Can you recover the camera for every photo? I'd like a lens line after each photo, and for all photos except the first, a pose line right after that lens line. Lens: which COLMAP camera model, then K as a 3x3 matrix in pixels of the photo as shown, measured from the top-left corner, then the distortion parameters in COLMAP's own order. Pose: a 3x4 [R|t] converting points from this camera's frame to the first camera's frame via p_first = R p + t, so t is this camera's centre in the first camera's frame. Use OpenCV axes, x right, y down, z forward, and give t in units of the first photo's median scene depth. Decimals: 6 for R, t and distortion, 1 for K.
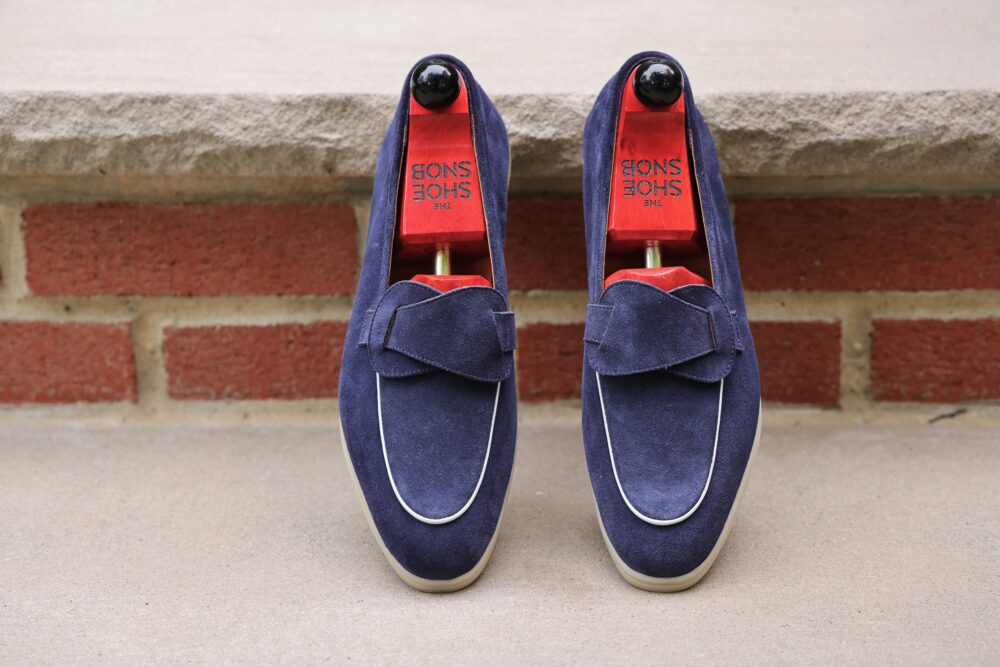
lens RADIAL K [[2724.7, 0, 495.4], [0, 2724.7, 329.1], [0, 0, 1]] dist [0.540801, -0.320802]
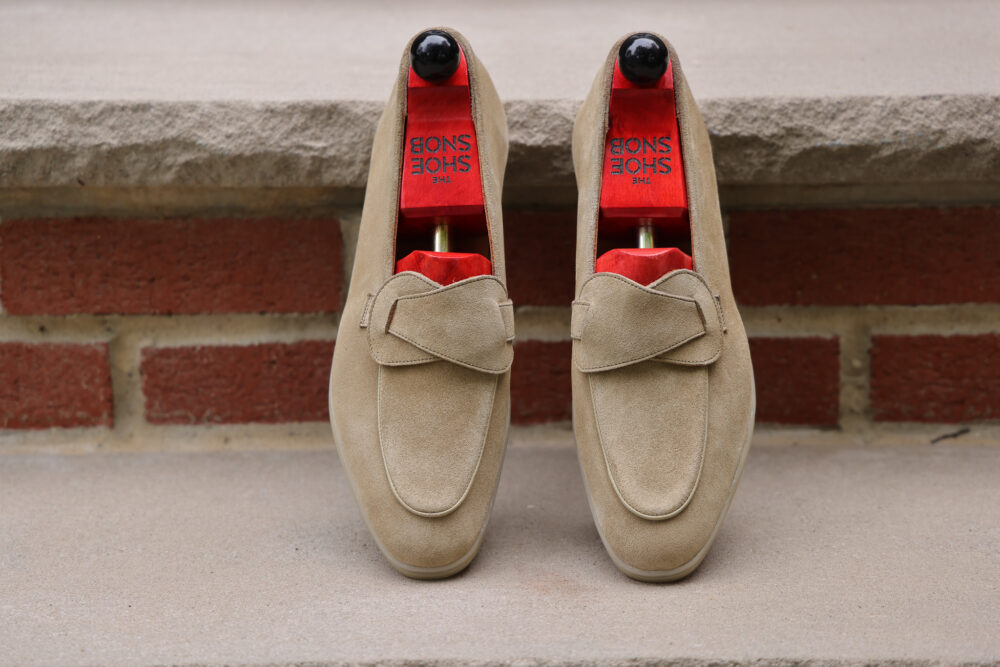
lens RADIAL K [[3040.0, 0, 500.0], [0, 3040.0, 333.5], [0, 0, 1]] dist [0.774545, -1.783327]
pose [[0.999931, -0.004005, 0.011028, -0.006661], [0.004742, 0.997697, -0.067668, 0.071095], [-0.010732, 0.067715, 0.997647, -0.086694]]
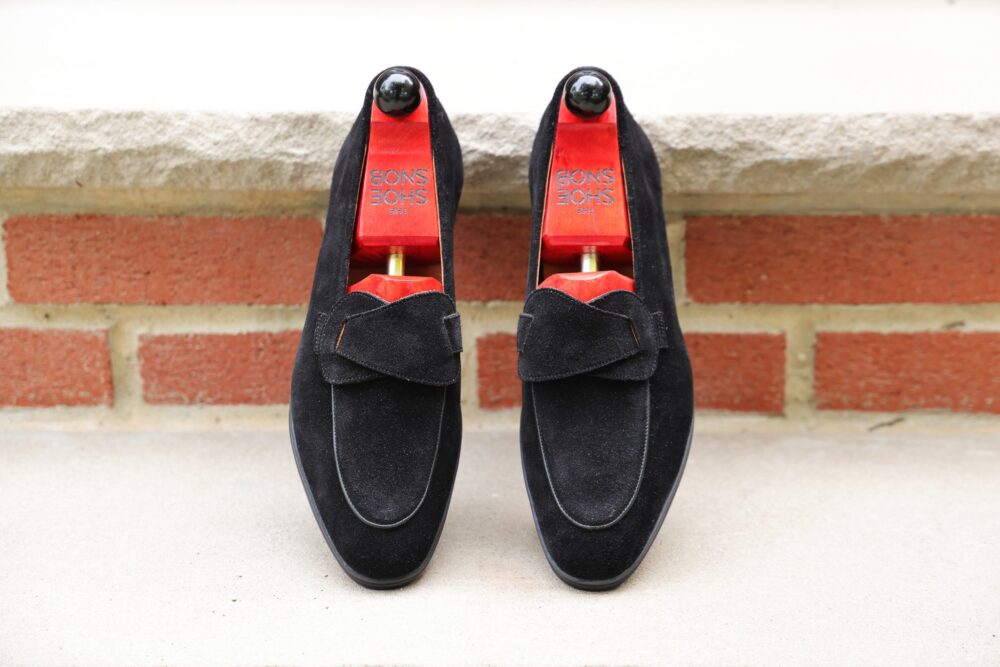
lens RADIAL K [[2419.3, 0, 500.0], [0, 2419.3, 333.5], [0, 0, 1]] dist [0.420781, -0.504393]
pose [[0.999973, 0.007182, 0.001598, 0.015666], [-0.007163, 0.999910, -0.011305, 0.008755], [-0.001679, 0.011293, 0.999935, 0.074309]]
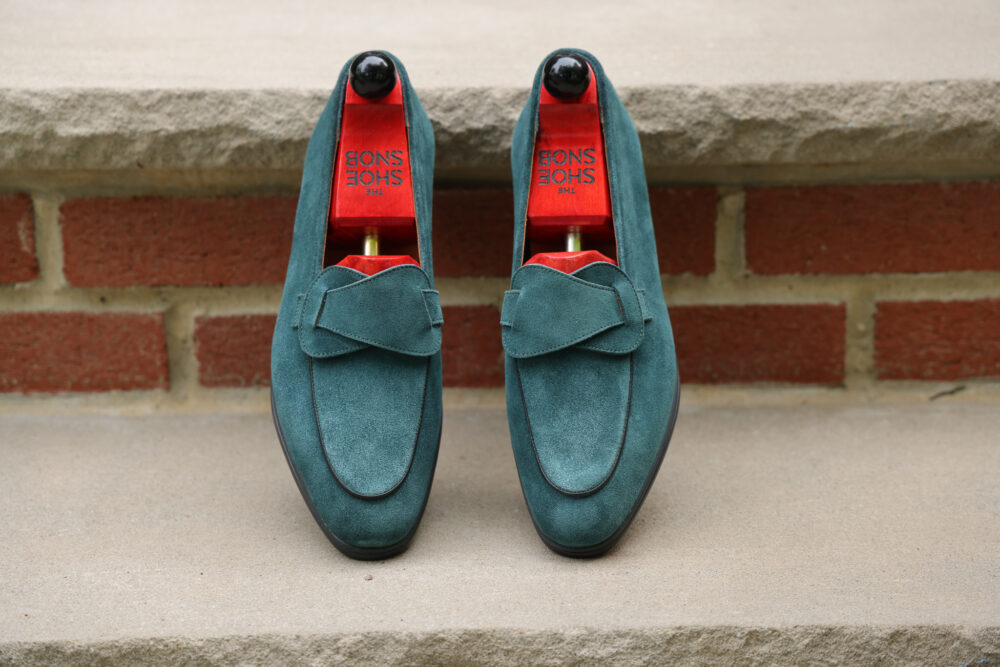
lens RADIAL K [[2724.7, 0, 495.4], [0, 2724.7, 329.1], [0, 0, 1]] dist [0.540801, -0.320802]
pose [[0.999179, -0.011225, 0.038933, -0.050011], [0.011847, 0.999805, -0.015787, 0.022622], [-0.038749, 0.016235, 0.999117, -0.041406]]
